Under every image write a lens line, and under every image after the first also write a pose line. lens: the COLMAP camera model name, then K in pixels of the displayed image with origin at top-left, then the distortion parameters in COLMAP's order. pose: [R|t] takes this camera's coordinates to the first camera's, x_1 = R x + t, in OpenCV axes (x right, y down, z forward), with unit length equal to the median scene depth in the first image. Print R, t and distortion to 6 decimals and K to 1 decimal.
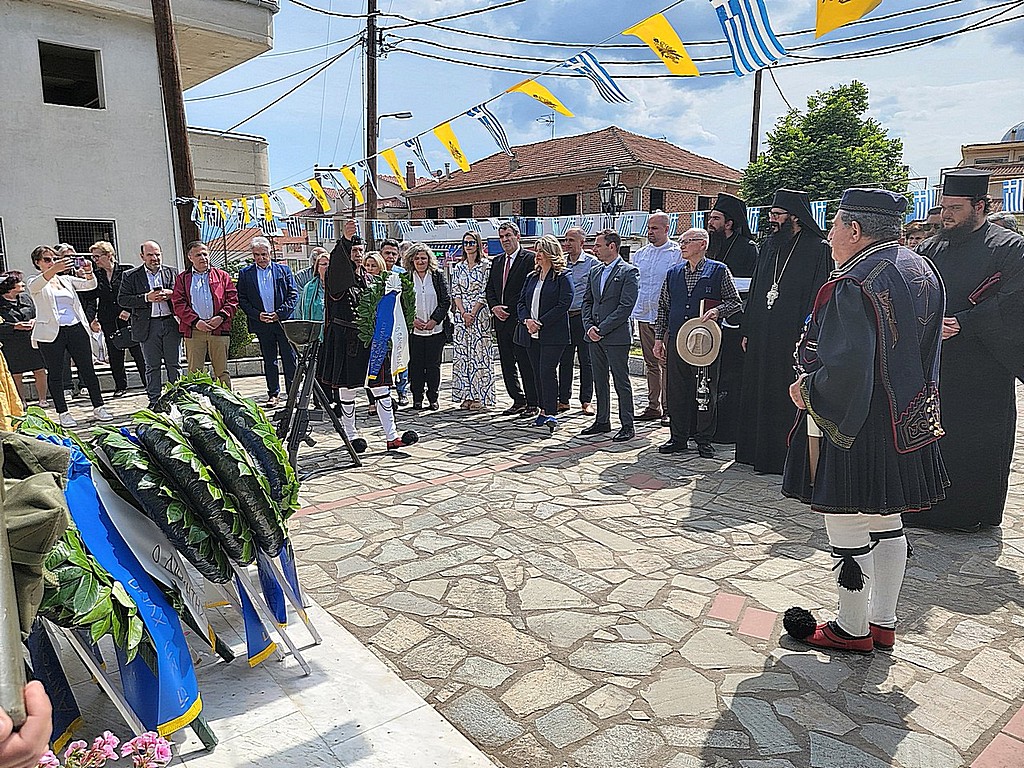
lens RADIAL K [[706.9, 0, 505.6], [0, 706.9, 383.9], [0, 0, 1]] dist [0.078284, -0.069065]
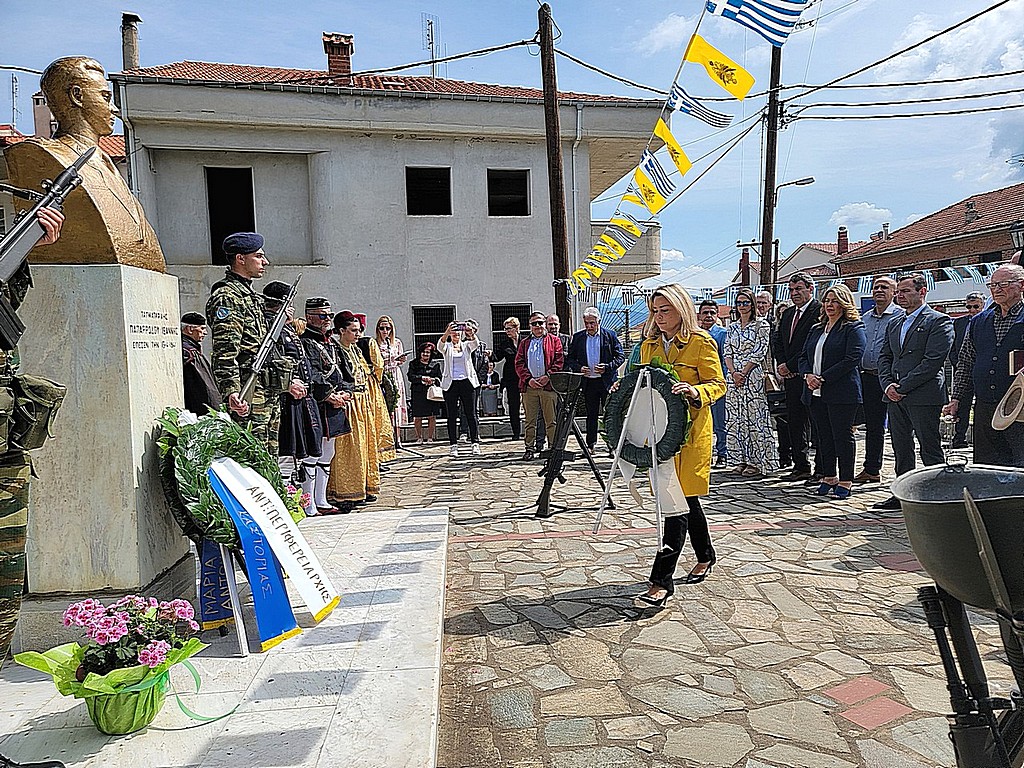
lens RADIAL K [[706.9, 0, 521.2], [0, 706.9, 385.2], [0, 0, 1]] dist [0.078284, -0.069065]
pose [[0.840266, 0.012461, -0.542031, 0.188608], [-0.067669, 0.994329, -0.082043, 0.020117], [0.537934, 0.105617, 0.836344, 0.009888]]
